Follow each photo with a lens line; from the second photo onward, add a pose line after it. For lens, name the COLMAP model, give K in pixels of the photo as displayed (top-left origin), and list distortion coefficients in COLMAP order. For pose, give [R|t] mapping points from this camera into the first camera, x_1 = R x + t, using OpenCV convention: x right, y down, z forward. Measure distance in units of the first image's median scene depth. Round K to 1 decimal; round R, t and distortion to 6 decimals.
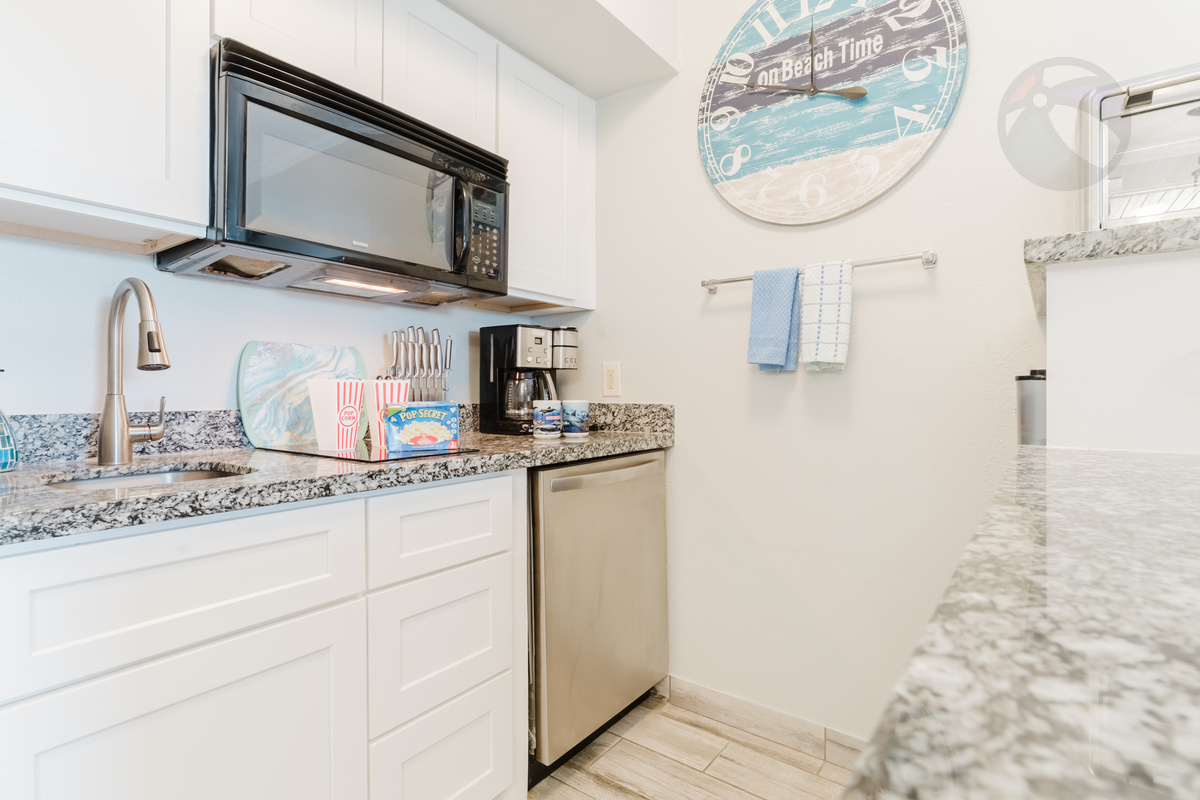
lens RADIAL K [[583.3, 0, 600.0], [0, 583.3, 400.0], [0, 0, 1]] dist [-0.000329, -0.000019]
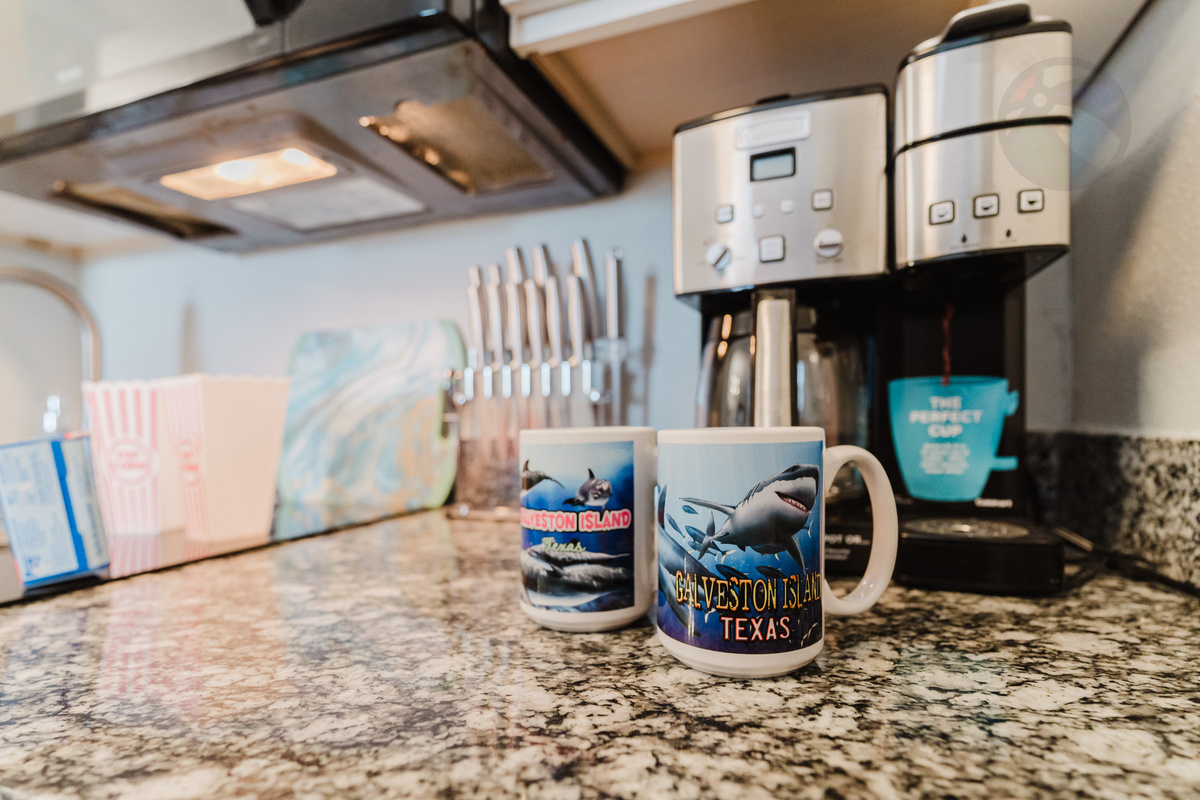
lens RADIAL K [[609.6, 0, 602.3], [0, 609.6, 427.7], [0, 0, 1]] dist [-0.001695, -0.000160]
pose [[0.287344, 0.005917, -0.957809, 0.123180], [0.010527, 0.999901, 0.009336, -0.000357], [0.957770, -0.012766, 0.287253, 1.070713]]
